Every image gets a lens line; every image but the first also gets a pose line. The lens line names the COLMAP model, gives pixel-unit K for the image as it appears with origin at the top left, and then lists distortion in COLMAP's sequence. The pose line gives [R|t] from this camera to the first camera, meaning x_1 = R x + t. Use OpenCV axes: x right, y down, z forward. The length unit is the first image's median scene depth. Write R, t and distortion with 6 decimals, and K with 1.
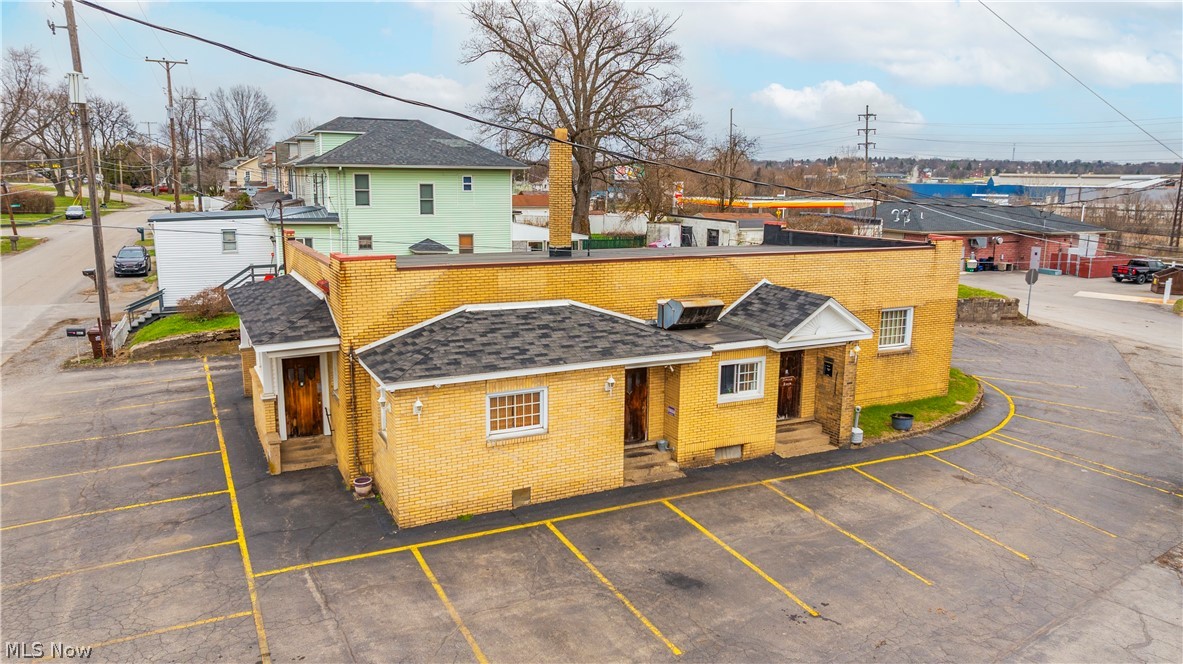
lens RADIAL K [[836.8, 0, 591.5], [0, 836.8, 332.0], [0, 0, 1]] dist [-0.019586, 0.007068]
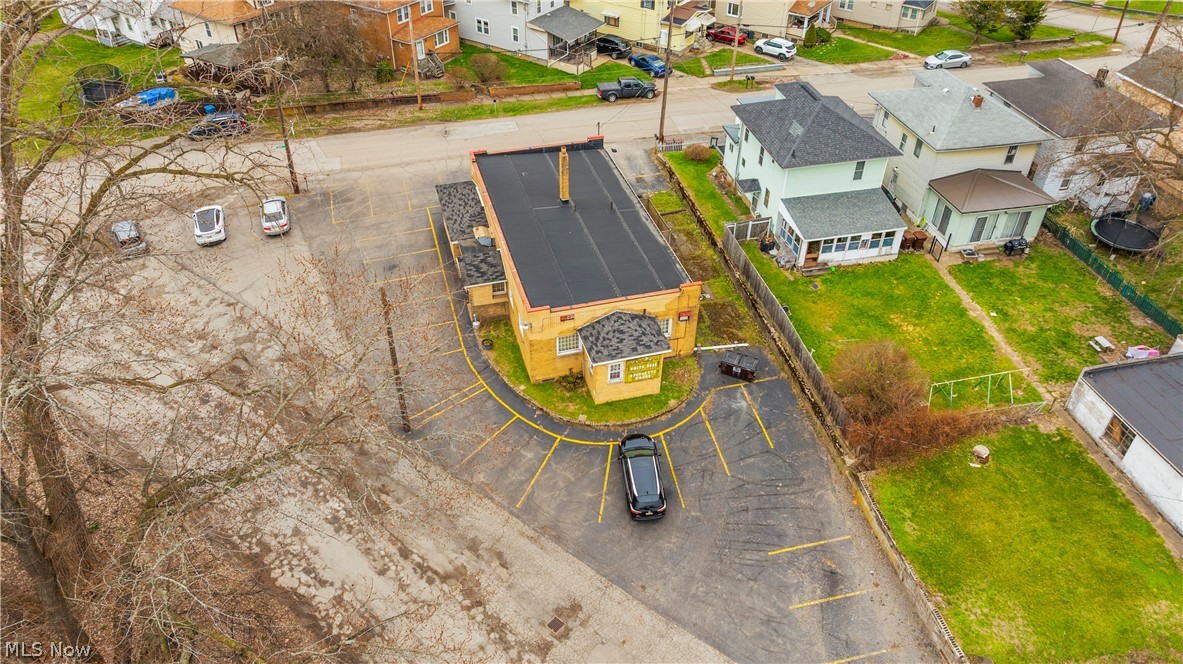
lens RADIAL K [[836.8, 0, 591.5], [0, 836.8, 332.0], [0, 0, 1]] dist [-0.019586, 0.007068]
pose [[-0.195688, 0.601457, -0.774568, 1.899818], [-0.188003, 0.752180, 0.631570, -1.265591], [0.962477, 0.269211, -0.034117, 1.305182]]
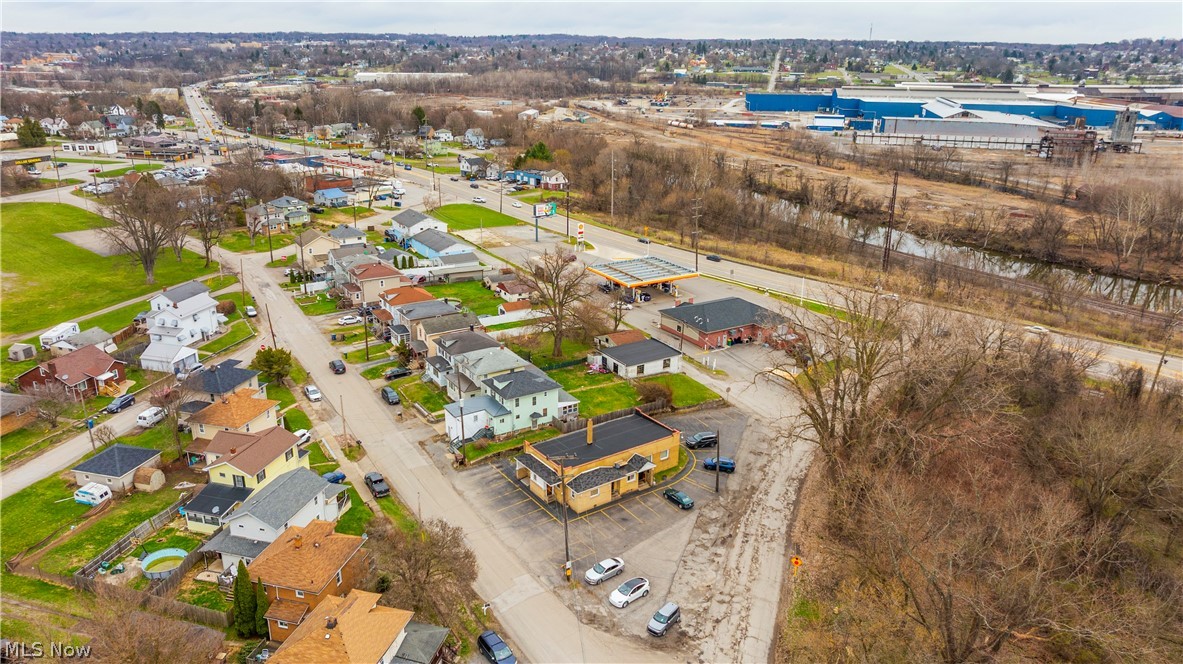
lens RADIAL K [[836.8, 0, 591.5], [0, 836.8, 332.0], [0, 0, 1]] dist [-0.019586, 0.007068]
pose [[0.988743, -0.046446, 0.142232, -0.667730], [0.024693, 0.988219, 0.151044, -1.424825], [-0.147572, -0.145832, 0.978241, -3.427967]]
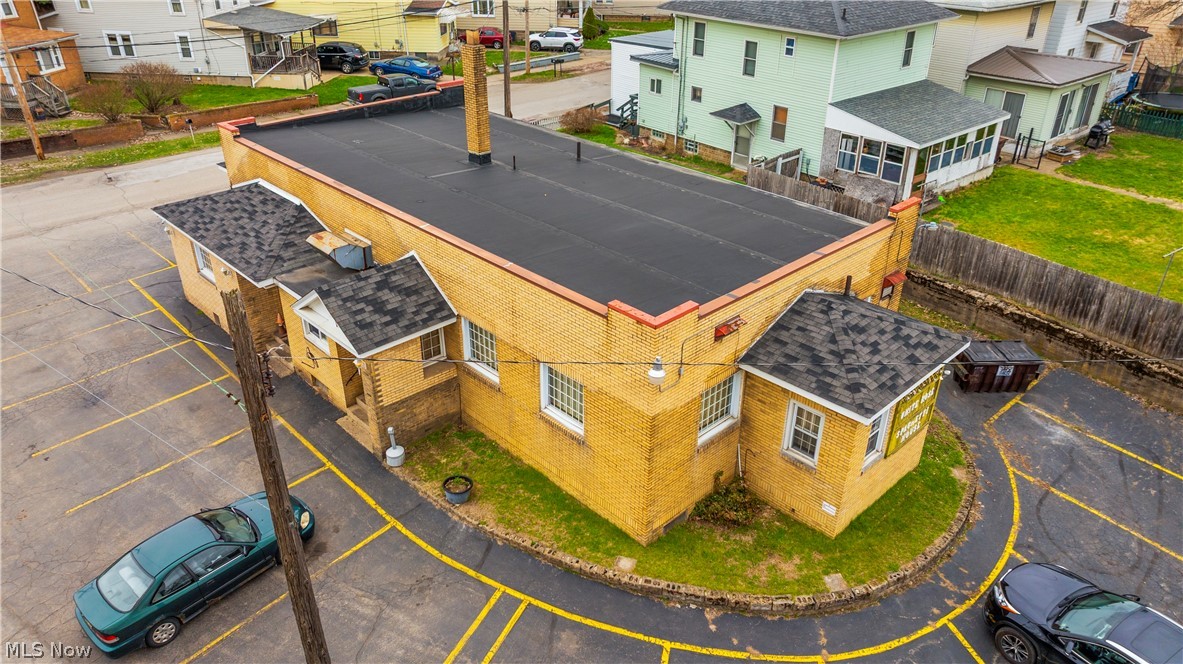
lens RADIAL K [[836.8, 0, 591.5], [0, 836.8, 332.0], [0, 0, 1]] dist [-0.019586, 0.007068]
pose [[0.286732, 0.445690, -0.848024, 0.999902], [-0.174227, 0.894691, 0.411306, -0.365229], [0.942035, 0.029814, 0.334188, 0.852093]]
